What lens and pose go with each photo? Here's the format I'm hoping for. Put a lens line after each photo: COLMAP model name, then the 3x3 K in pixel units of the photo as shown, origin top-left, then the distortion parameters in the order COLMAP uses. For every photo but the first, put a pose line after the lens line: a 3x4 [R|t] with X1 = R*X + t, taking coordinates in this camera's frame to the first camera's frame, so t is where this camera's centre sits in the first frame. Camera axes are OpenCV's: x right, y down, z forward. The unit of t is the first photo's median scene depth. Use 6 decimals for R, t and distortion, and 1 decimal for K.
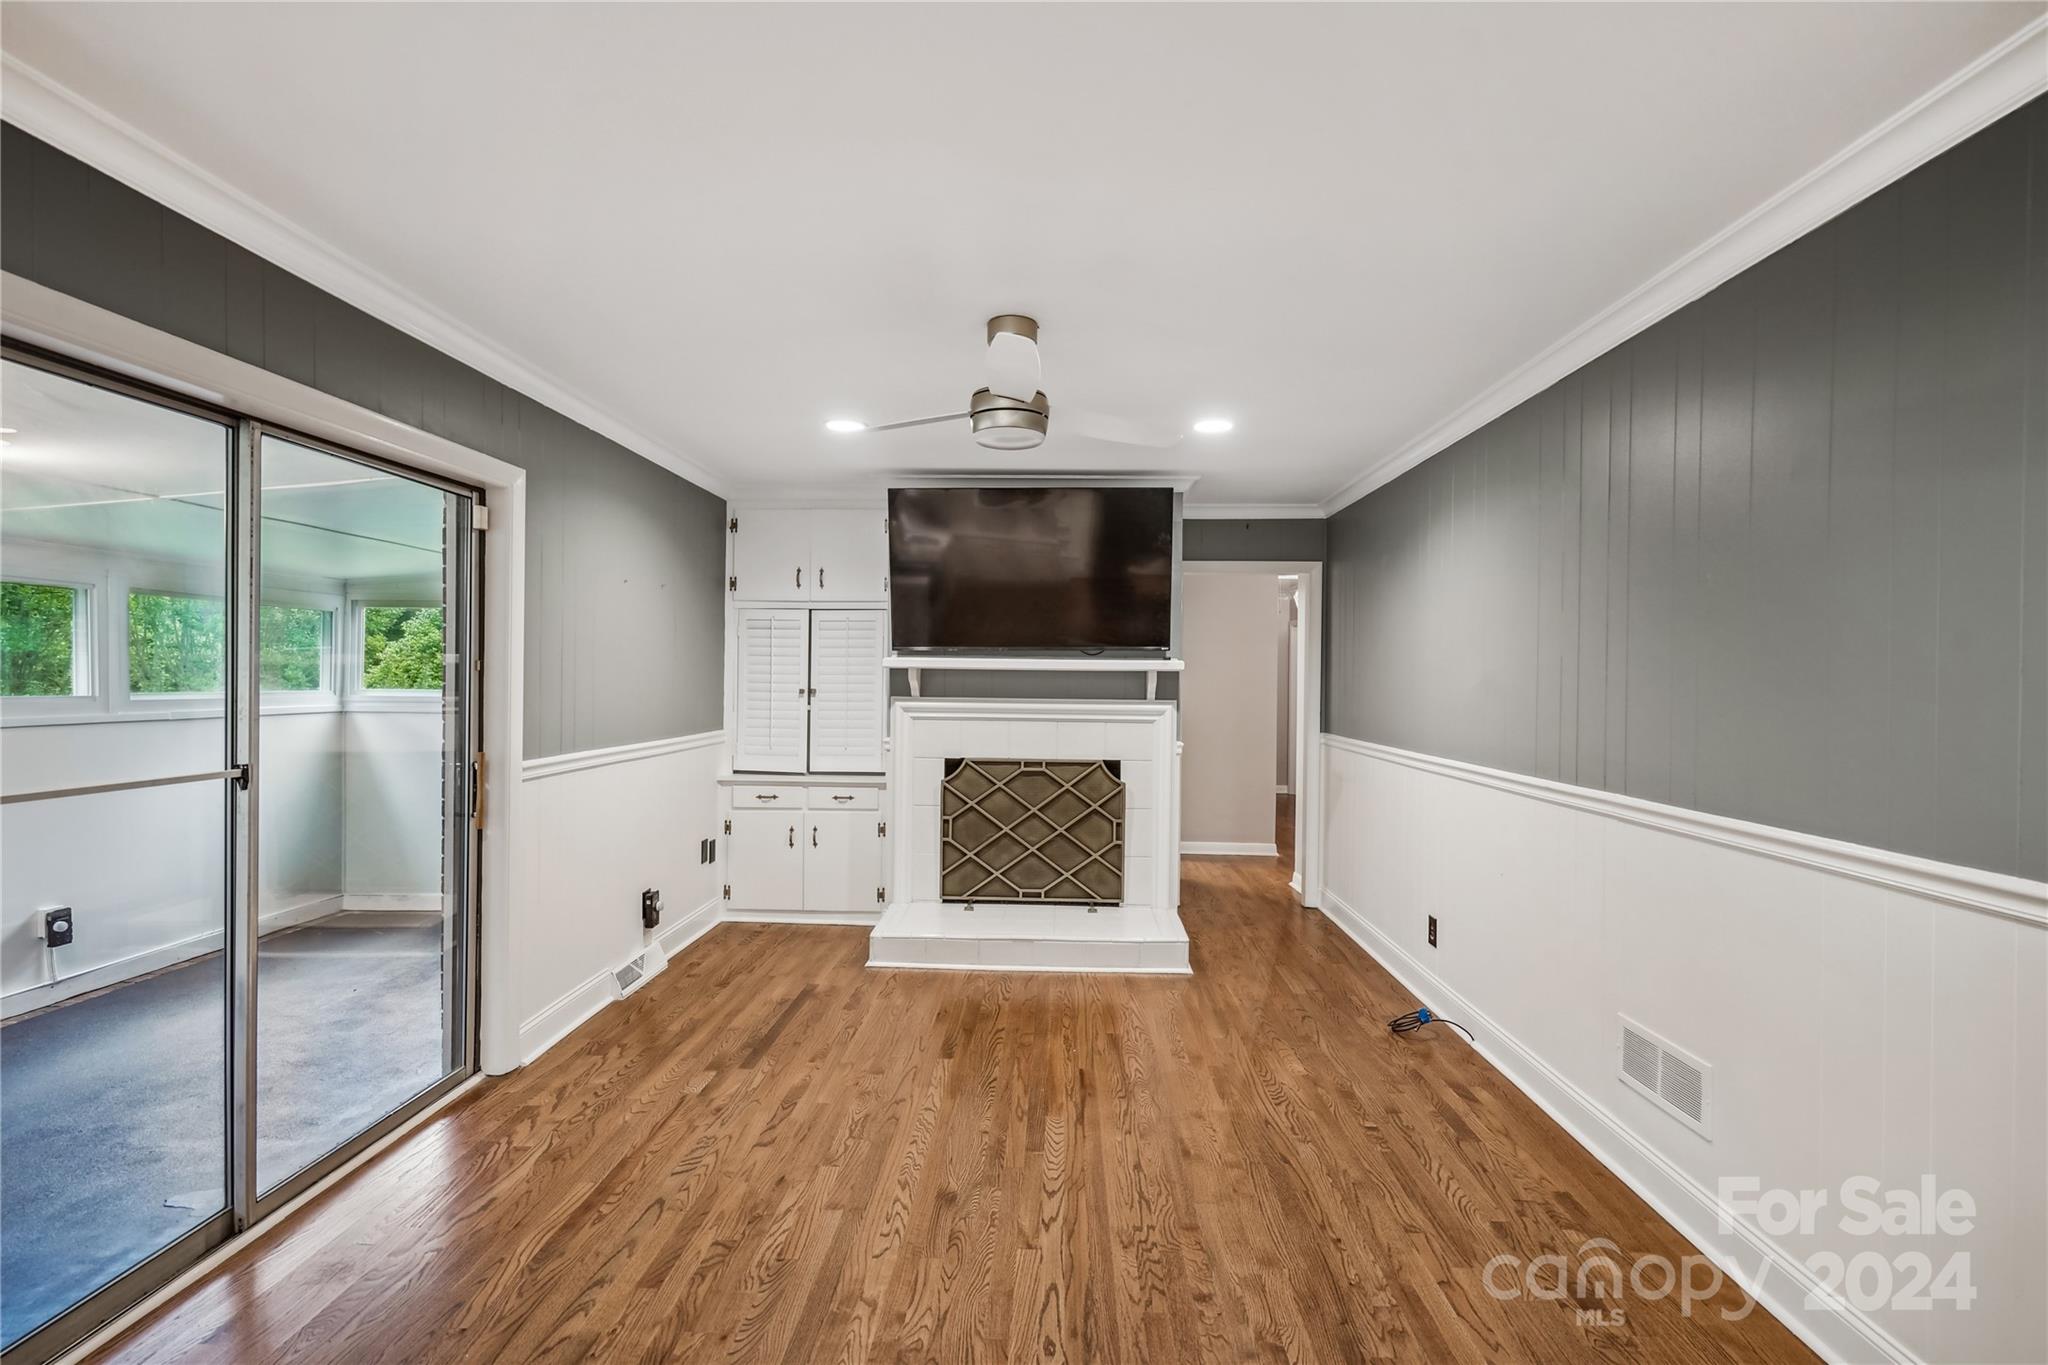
lens RADIAL K [[961.7, 0, 1036.0], [0, 961.7, 680.6], [0, 0, 1]] dist [-0.004927, 0.000645]
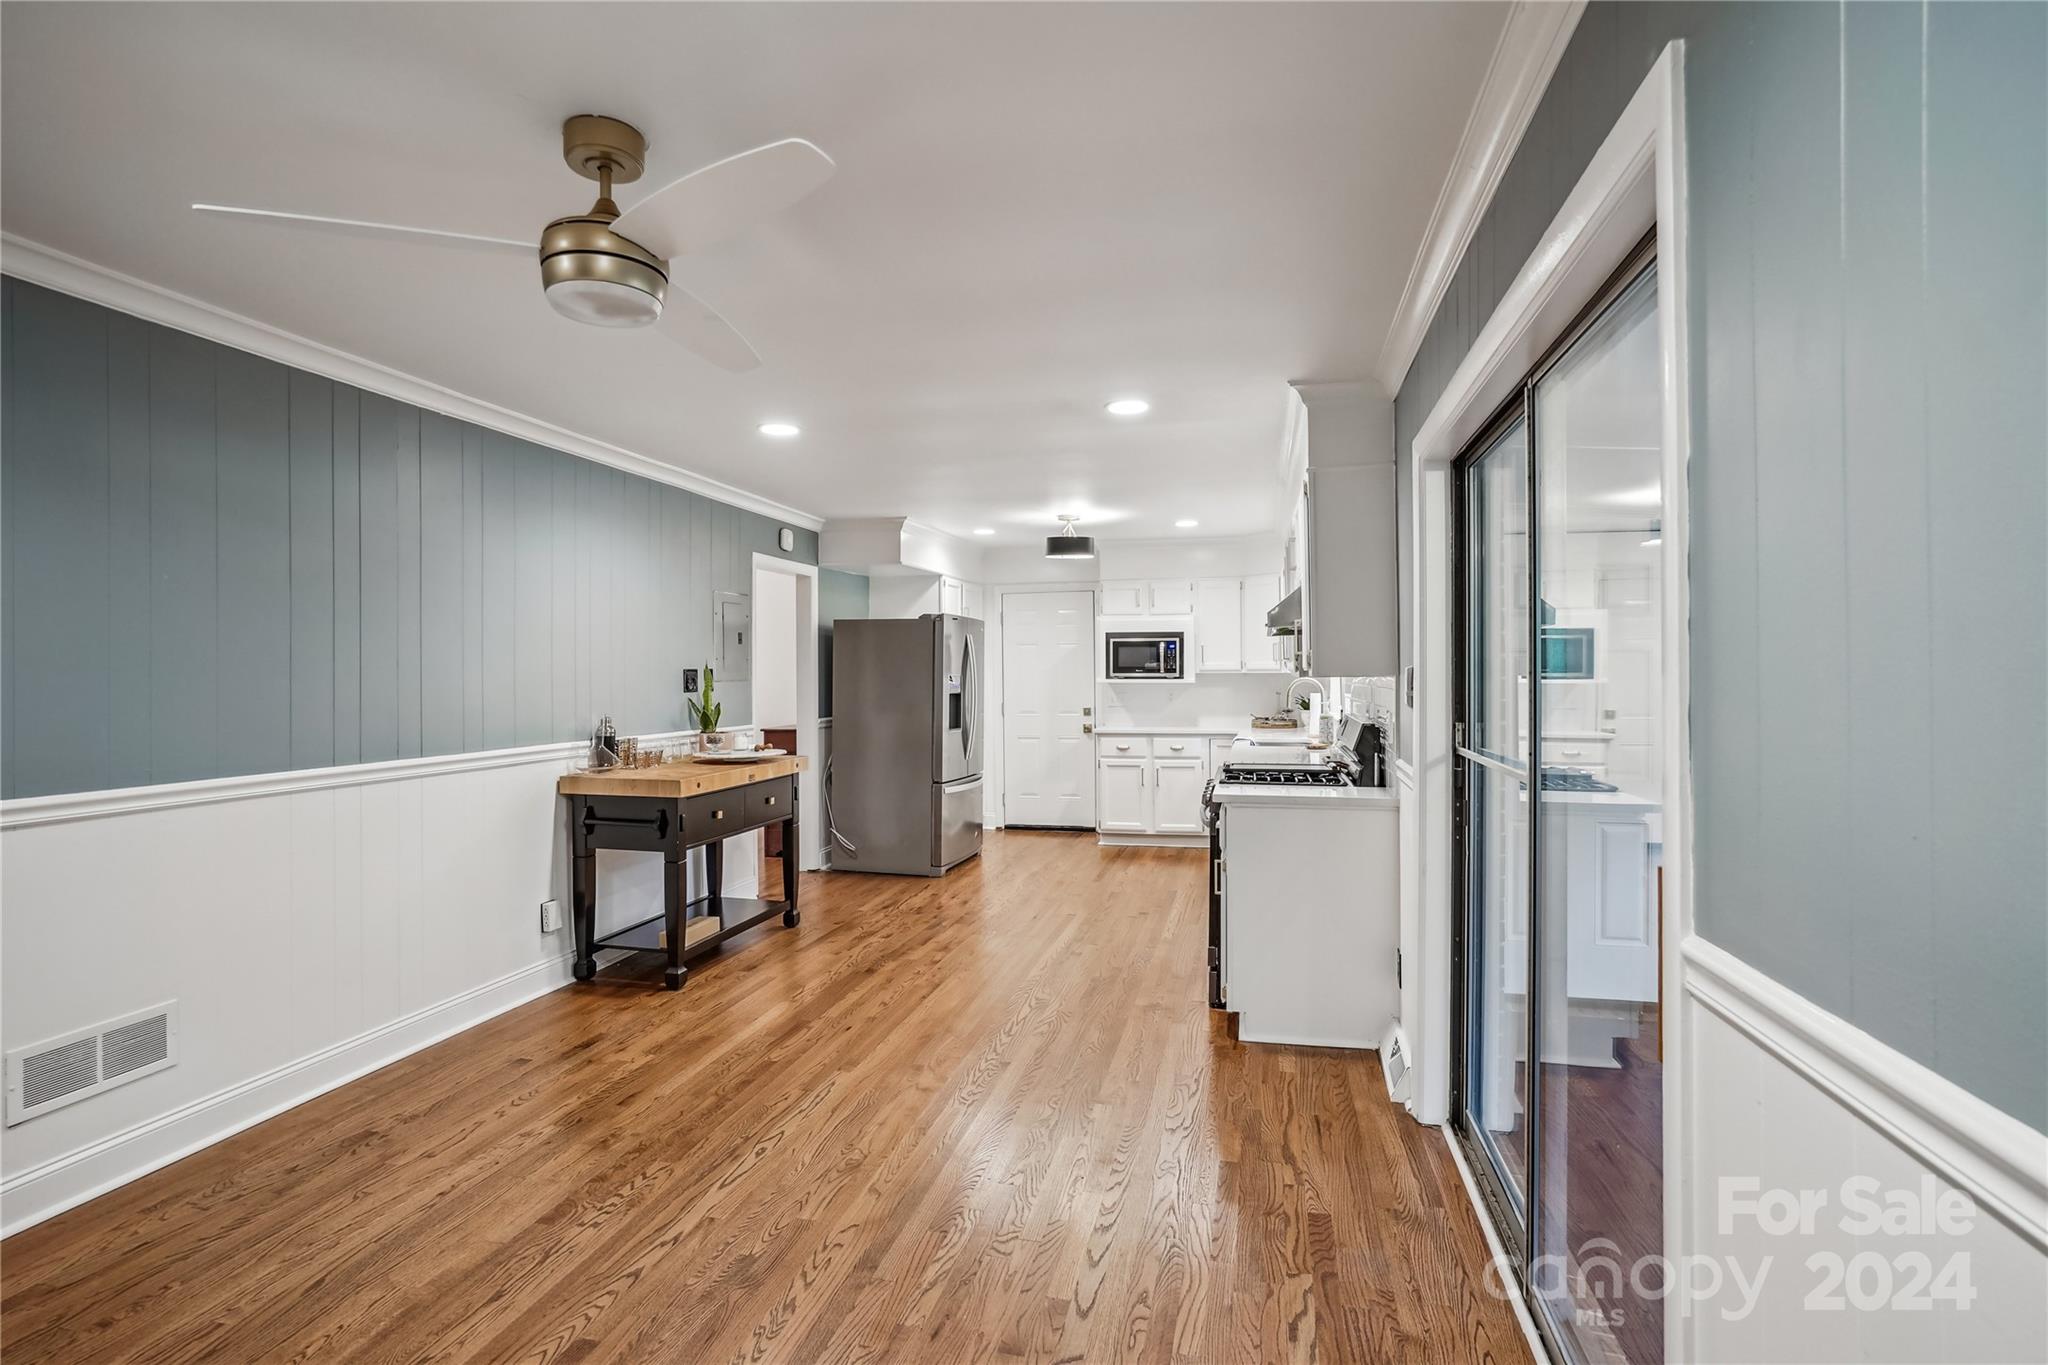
lens RADIAL K [[961.7, 0, 1036.0], [0, 961.7, 680.6], [0, 0, 1]] dist [-0.004927, 0.000645]
pose [[-0.980743, -0.006877, 0.195184, -0.515517], [-0.003931, 0.999873, 0.015475, -0.007888], [-0.195266, 0.014410, -0.980645, 1.824113]]
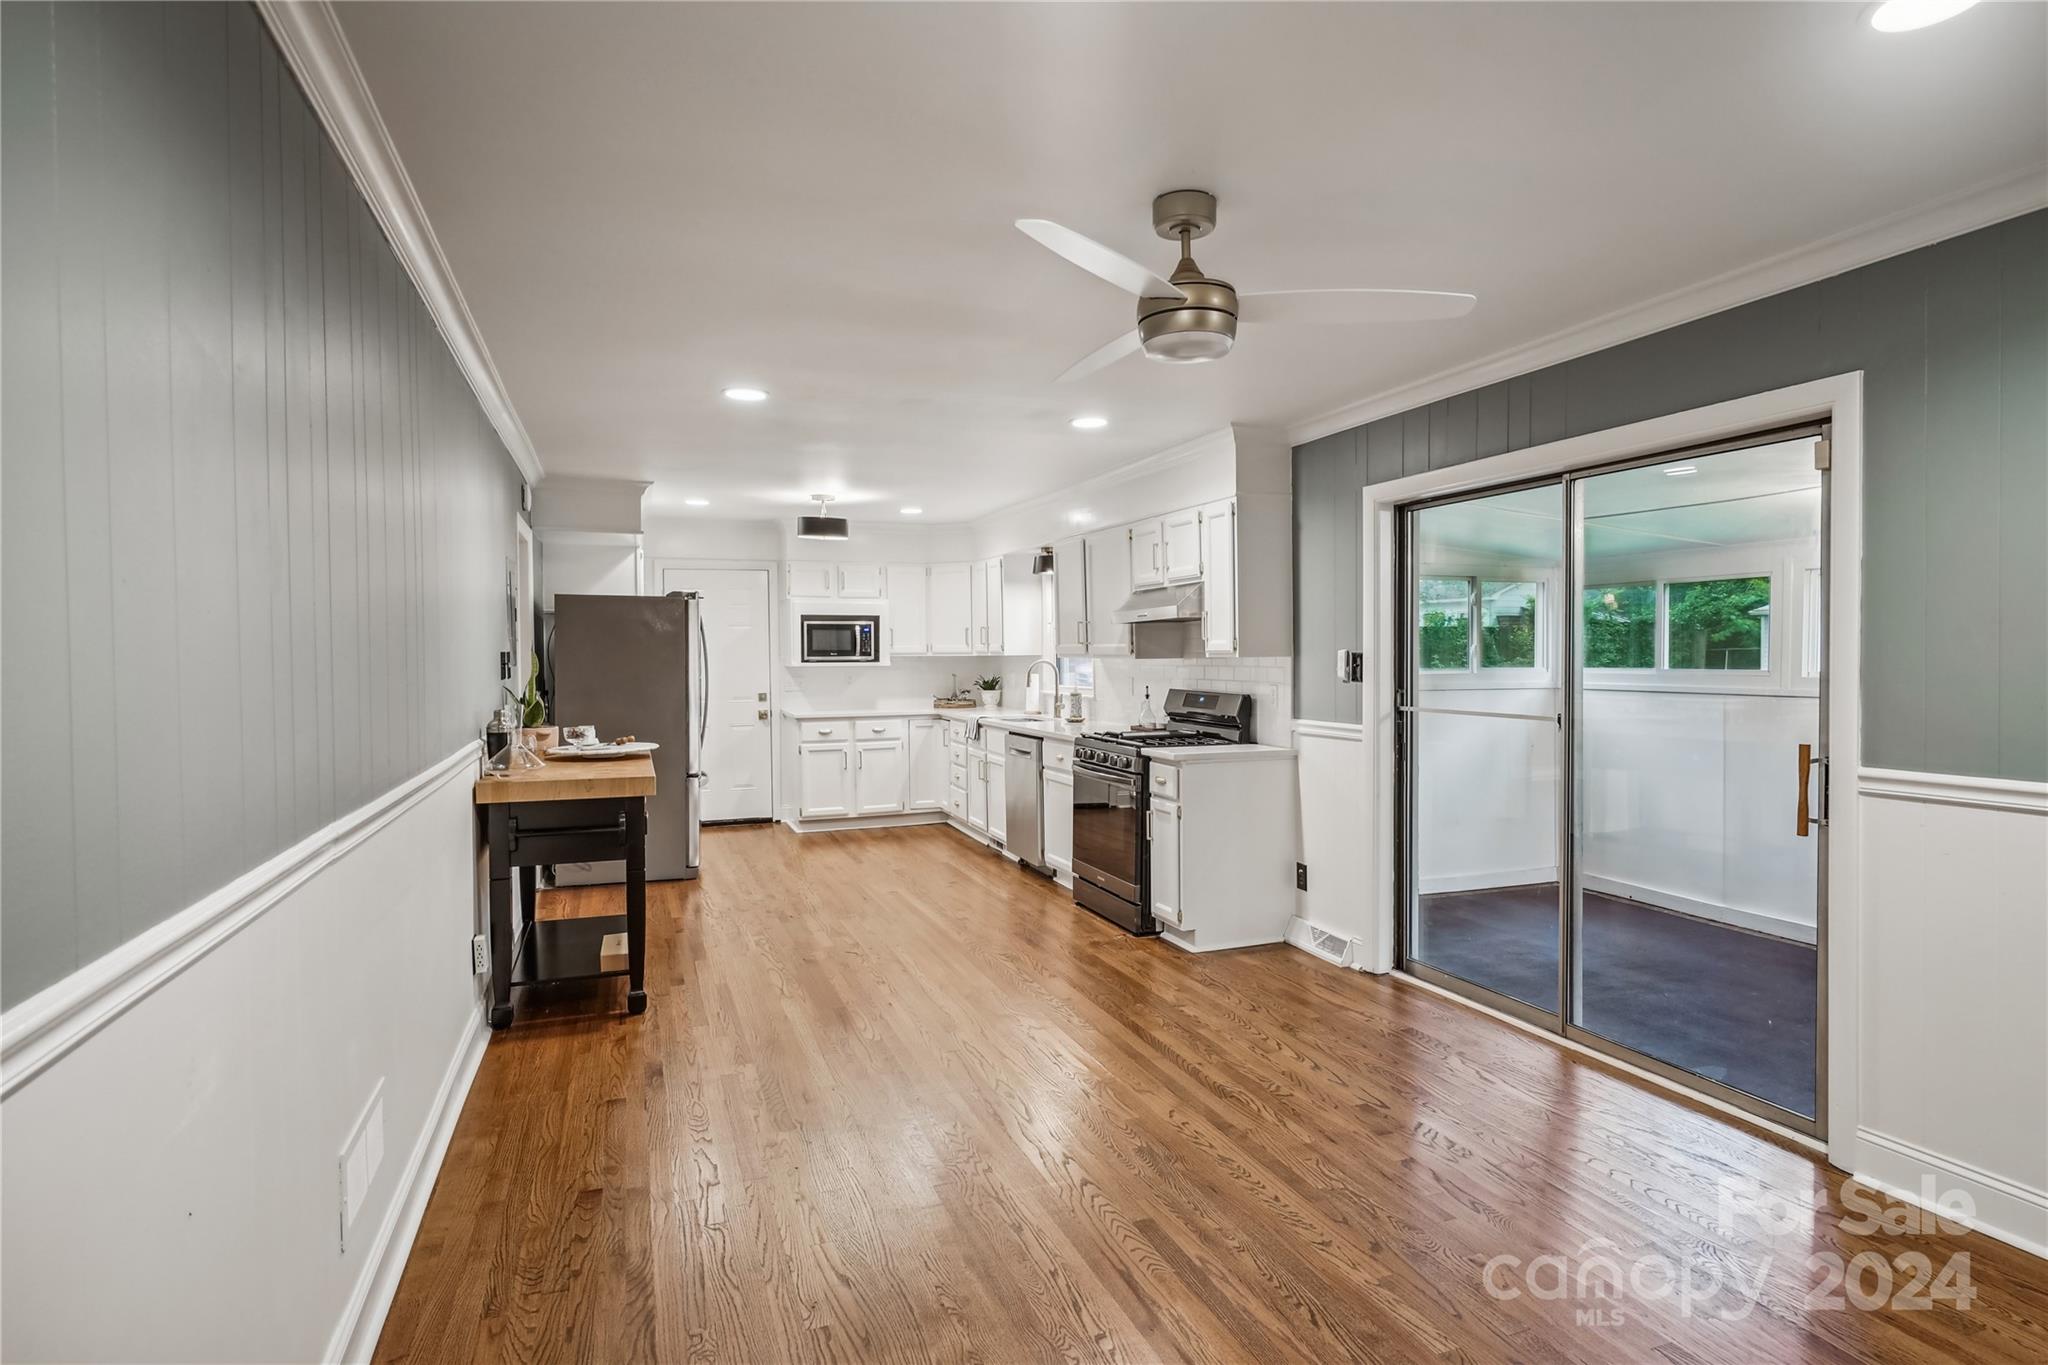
lens RADIAL K [[1029.2, 0, 1019.9], [0, 1029.2, 684.1], [0, 0, 1]] dist [0.001818, 0.000123]
pose [[-0.927180, 0.007103, -0.374549, 0.480642], [-0.004750, 0.999517, 0.030711, -0.000797], [0.374586, 0.030254, -0.926699, 1.994875]]
